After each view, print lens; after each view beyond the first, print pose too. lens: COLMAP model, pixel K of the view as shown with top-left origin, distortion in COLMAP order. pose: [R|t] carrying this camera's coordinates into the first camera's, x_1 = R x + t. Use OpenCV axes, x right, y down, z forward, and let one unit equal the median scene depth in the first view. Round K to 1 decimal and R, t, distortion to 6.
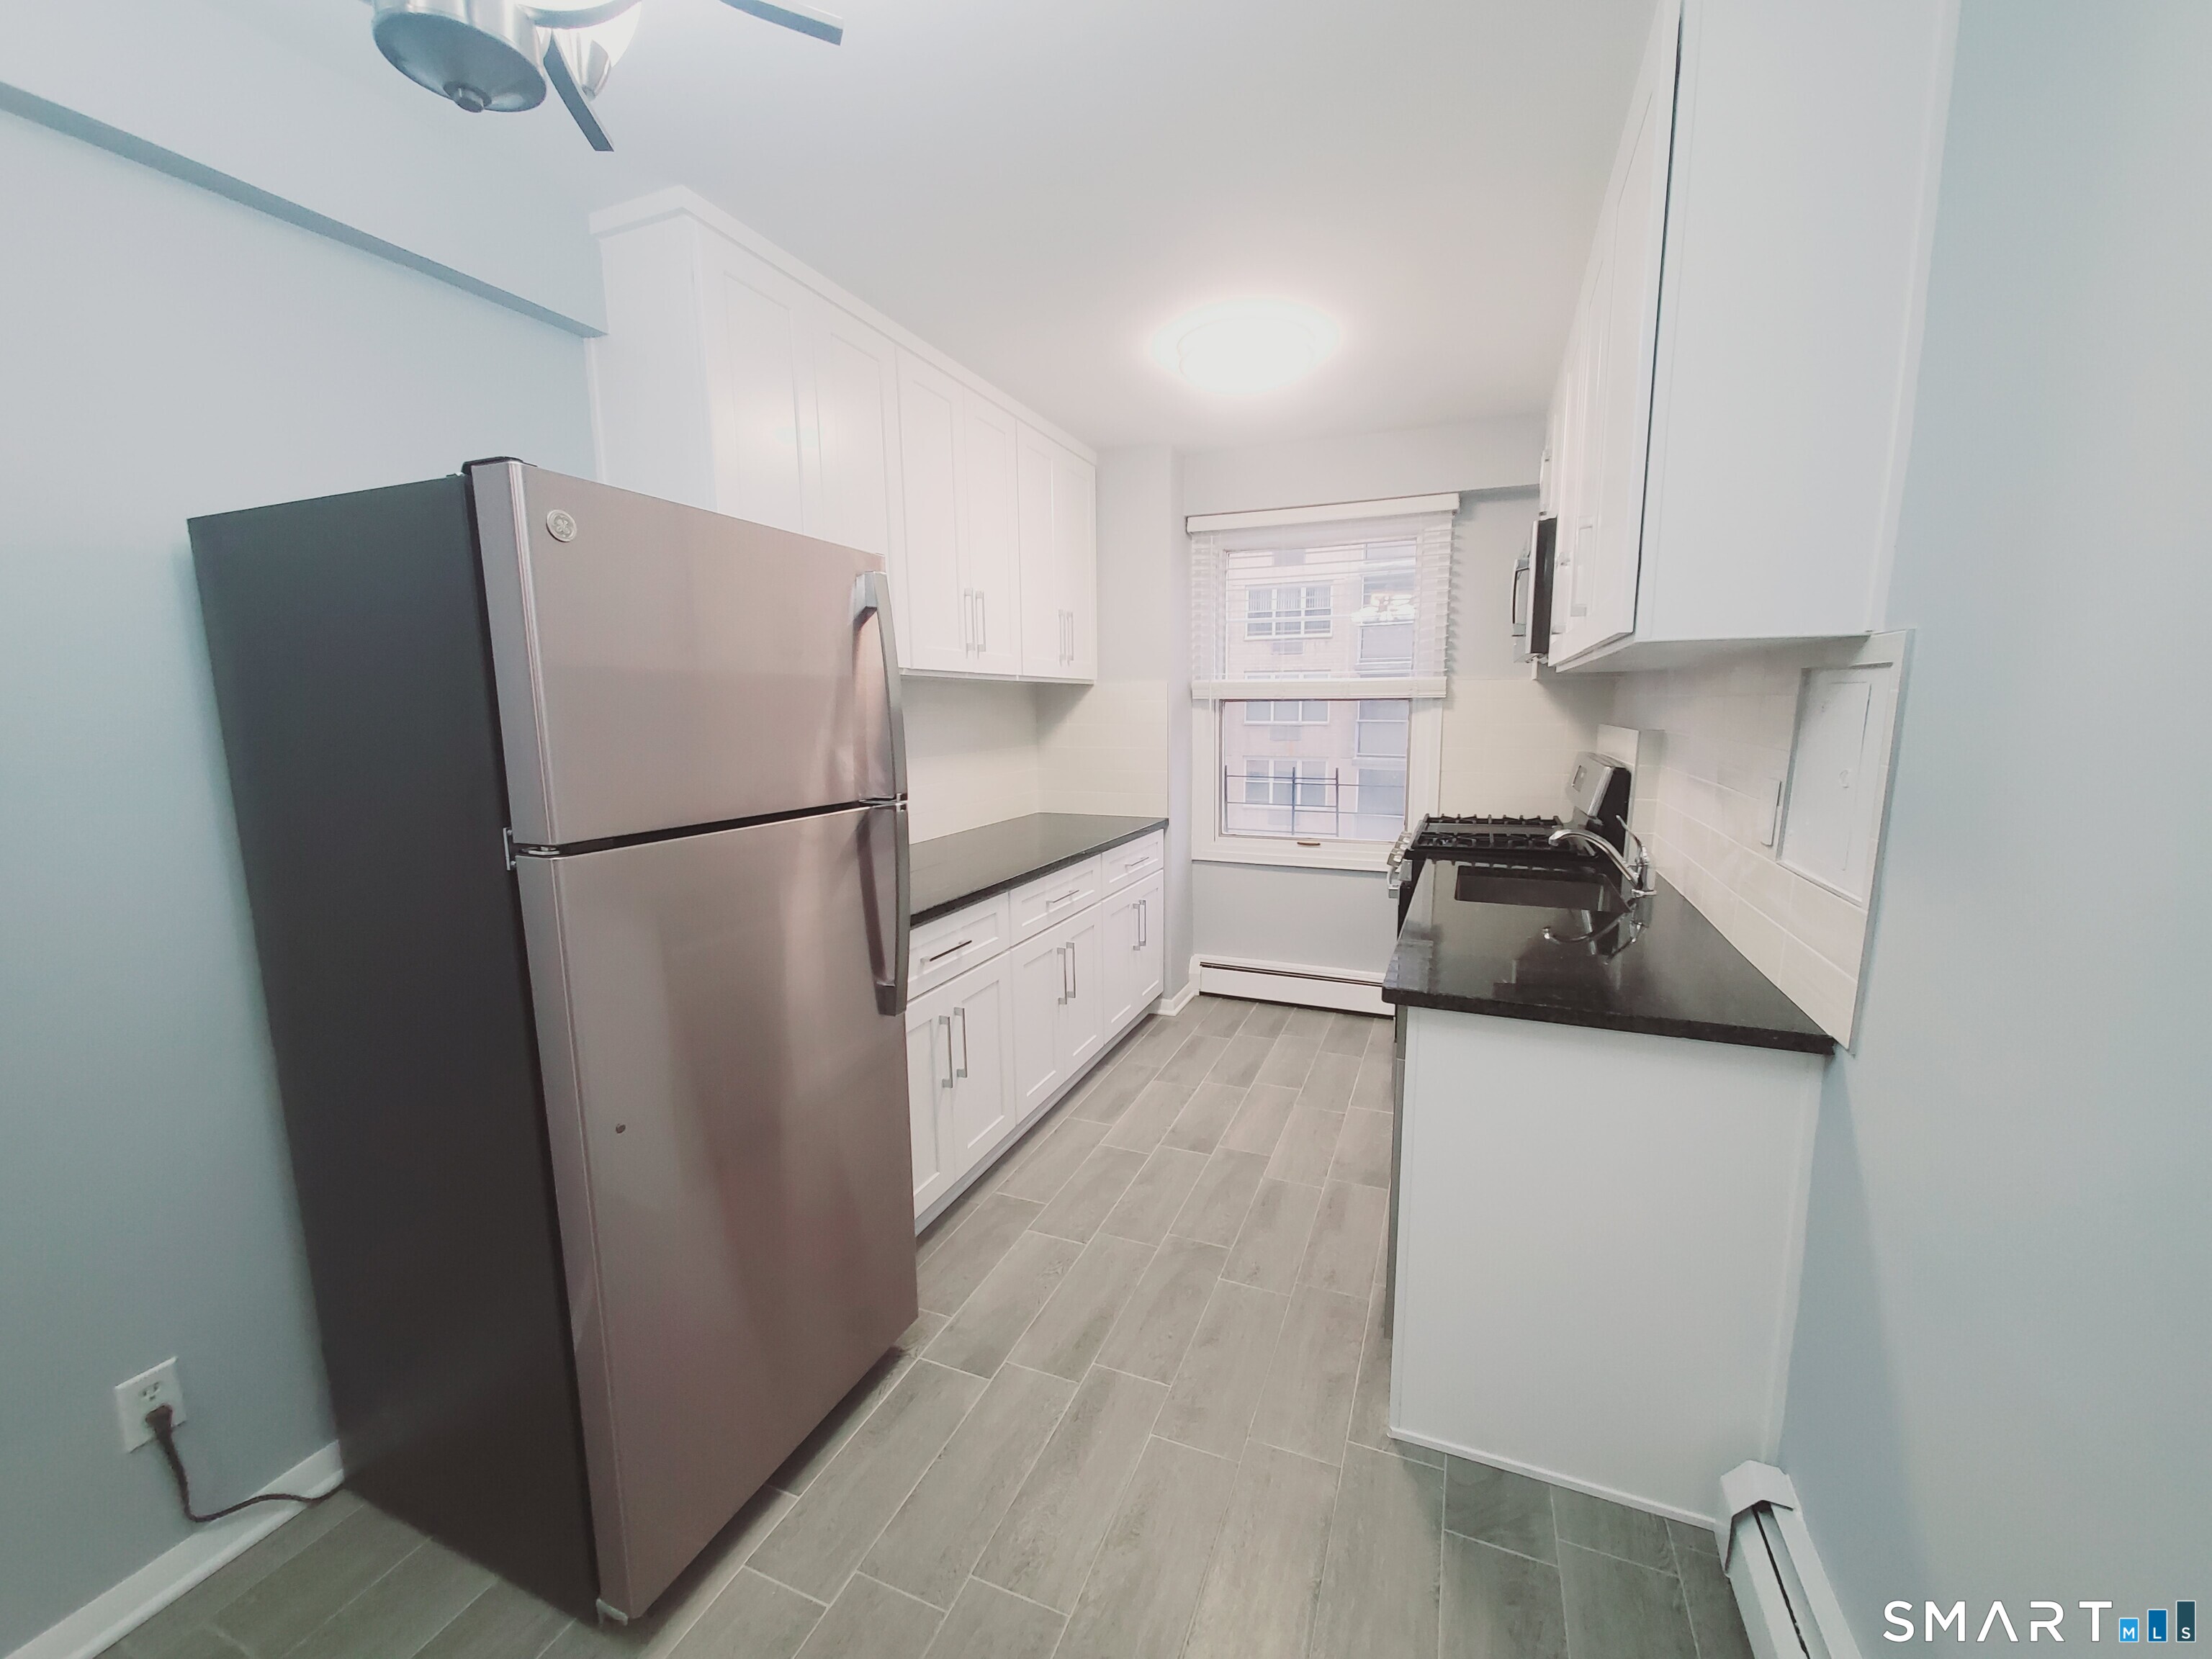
lens RADIAL K [[860.5, 0, 1129.5], [0, 860.5, 835.4], [0, 0, 1]] dist [-0.002097, -0.000181]
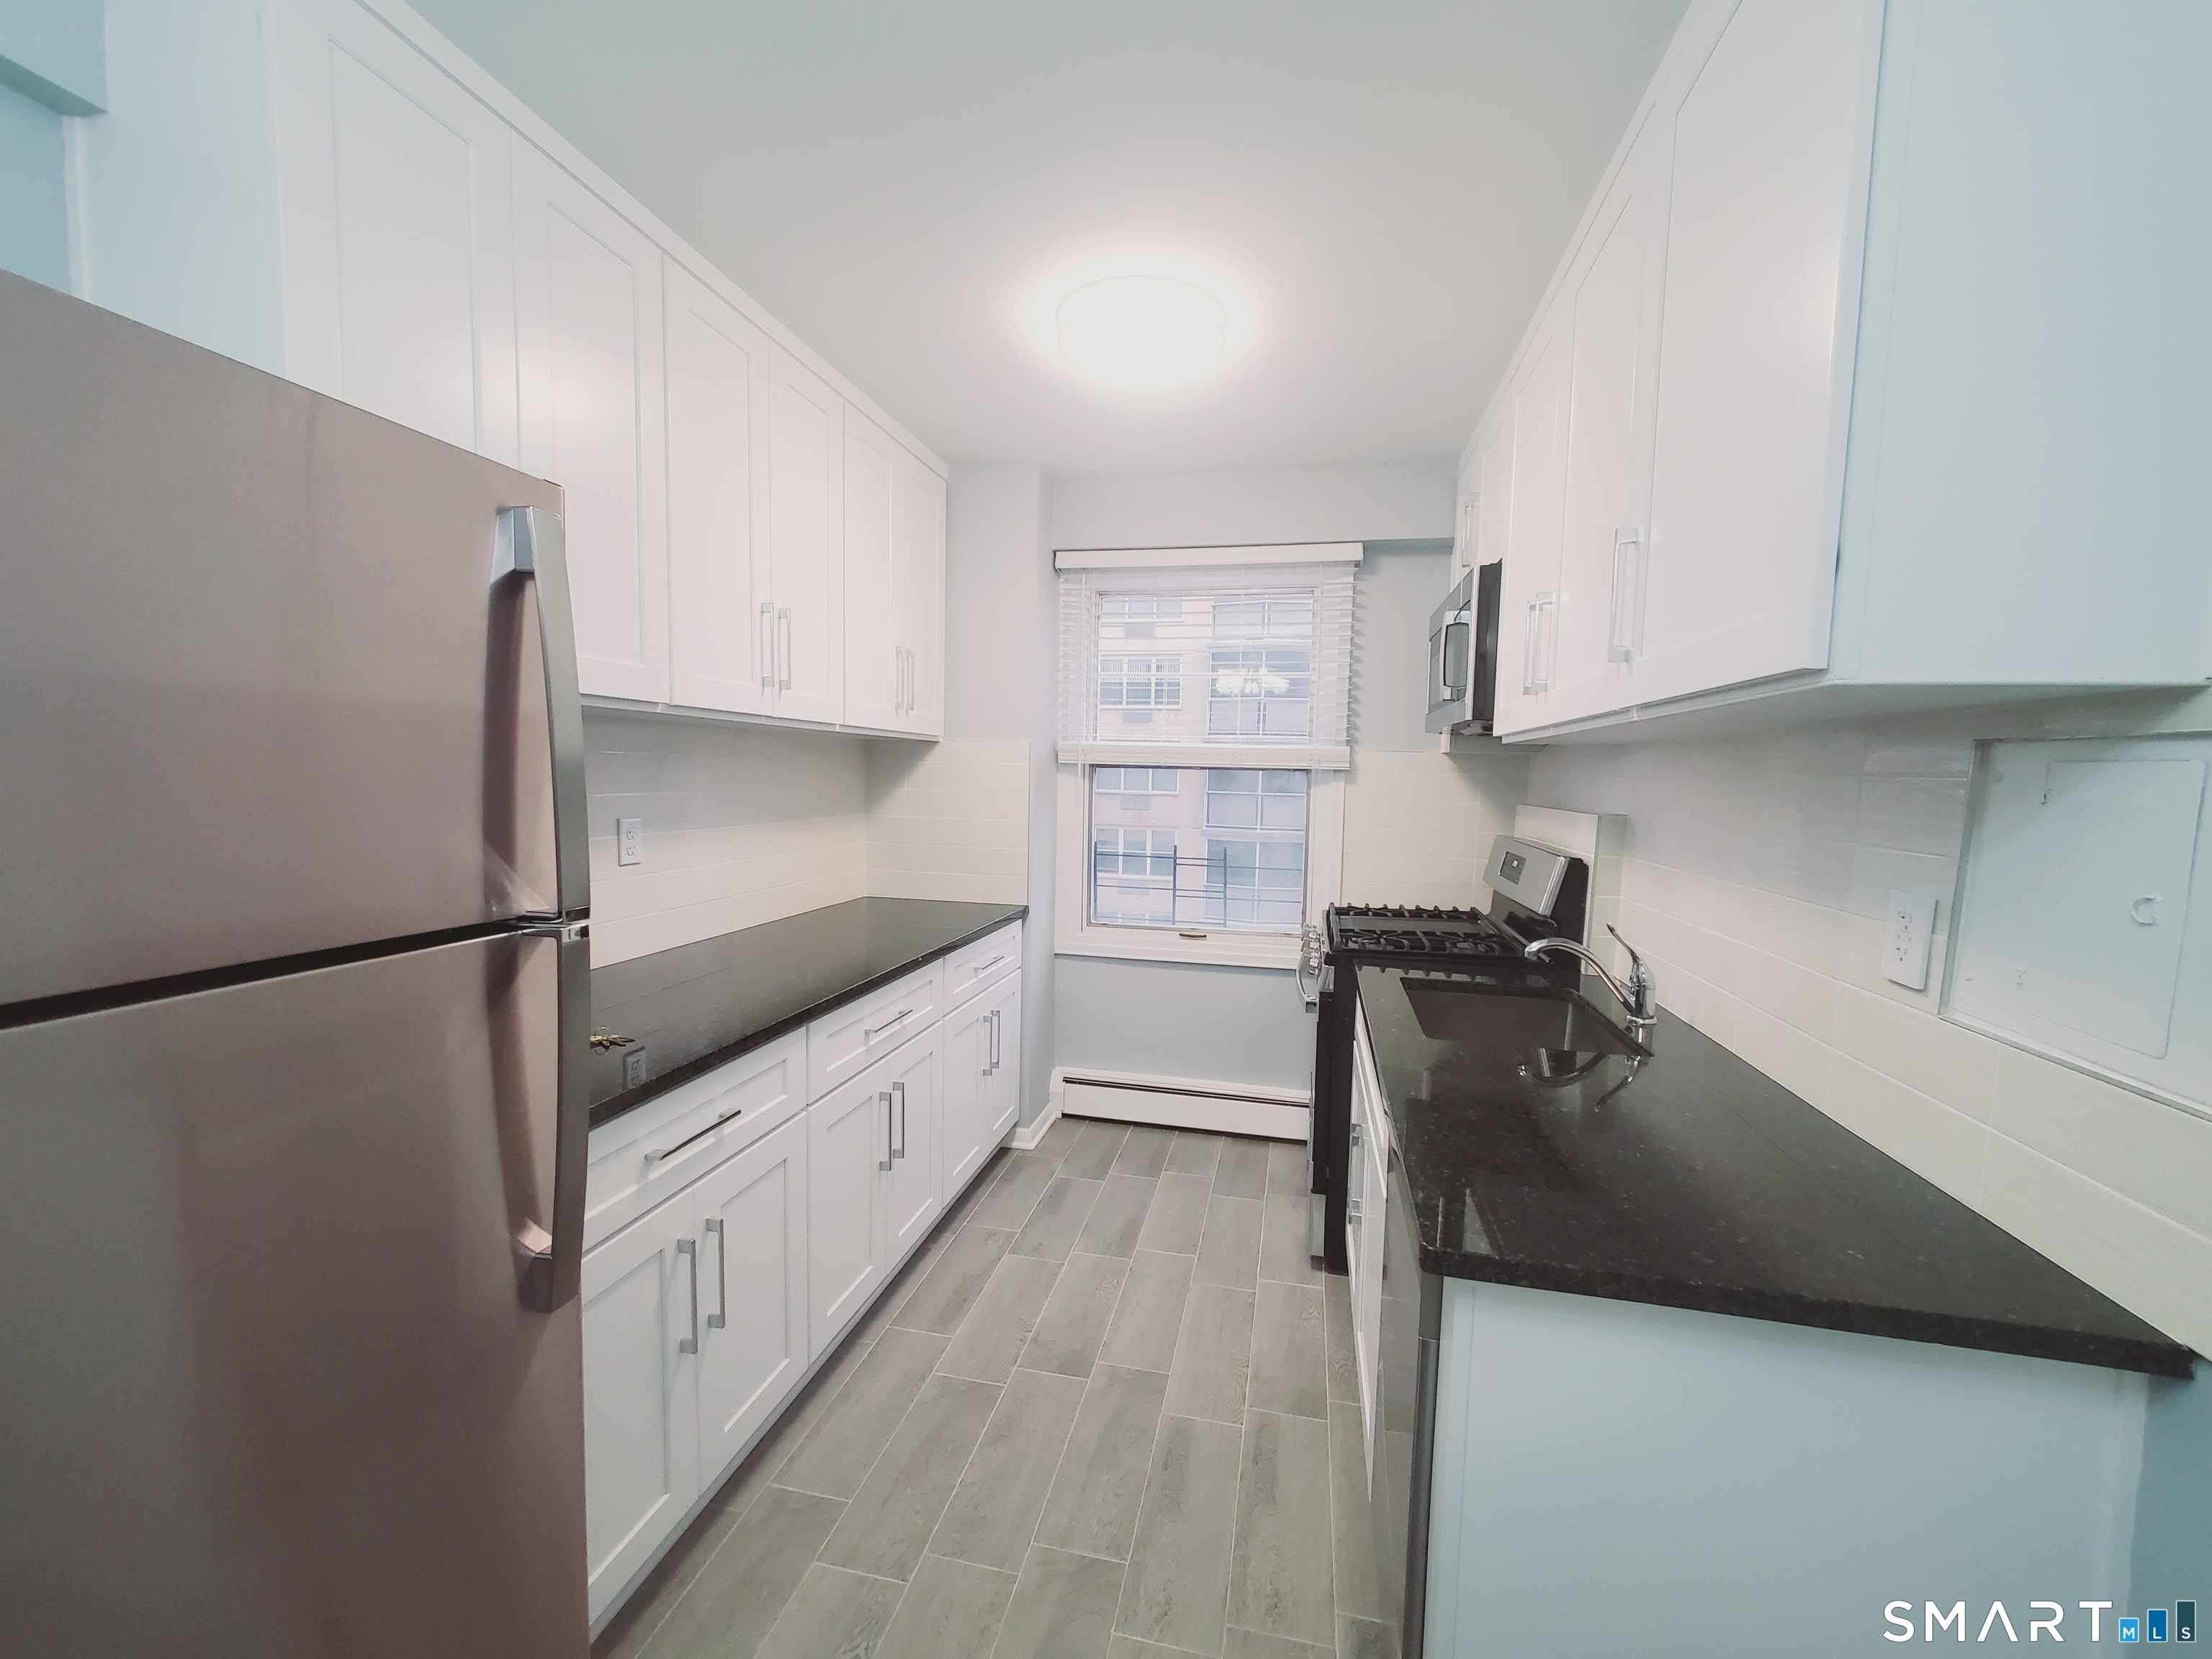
lens RADIAL K [[860.5, 0, 1129.5], [0, 860.5, 835.4], [0, 0, 1]] dist [-0.002097, -0.000181]
pose [[0.984332, 0.017492, 0.175457, -0.005974], [-0.003945, 0.997003, -0.077265, -0.026854], [-0.176283, 0.075363, 0.981450, 0.195620]]
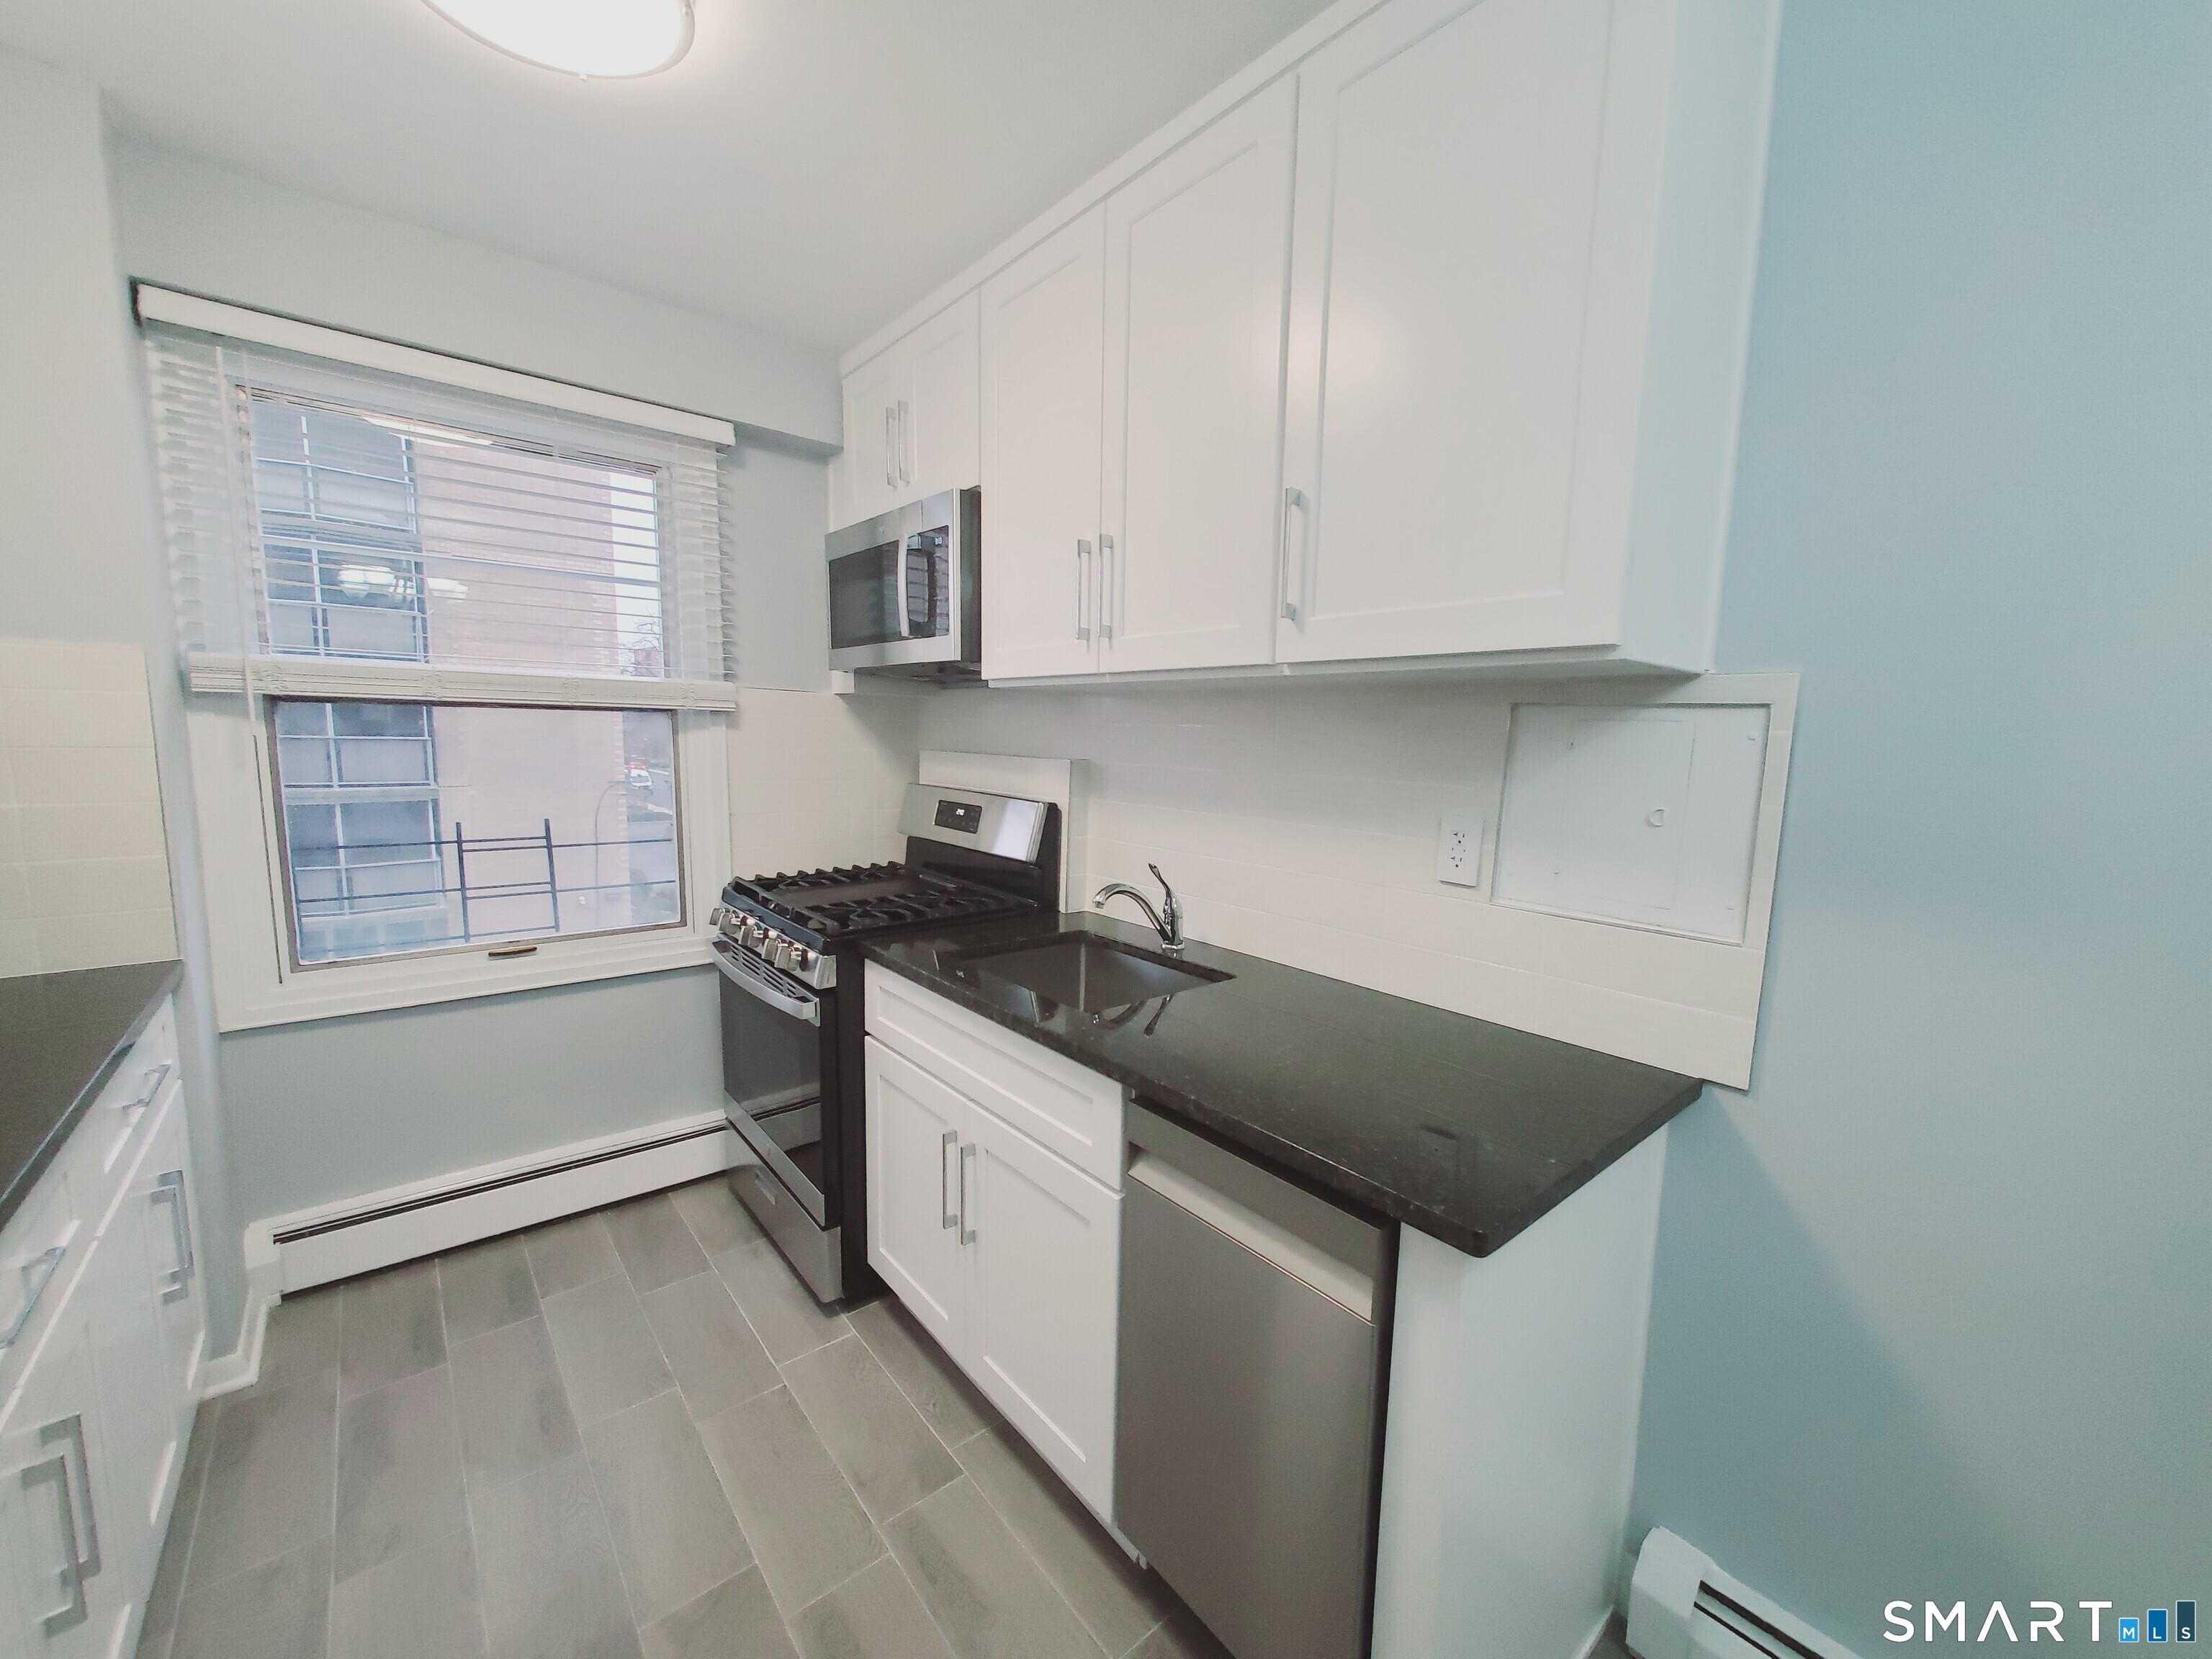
lens RADIAL K [[874.1, 0, 1114.0], [0, 874.1, 840.7], [0, 0, 1]] dist [-0.000054, -0.000128]
pose [[0.469921, -0.090337, 0.878073, -0.134682], [0.104507, 0.993447, 0.046277, -0.058965], [-0.876500, 0.070018, 0.476283, 0.417059]]
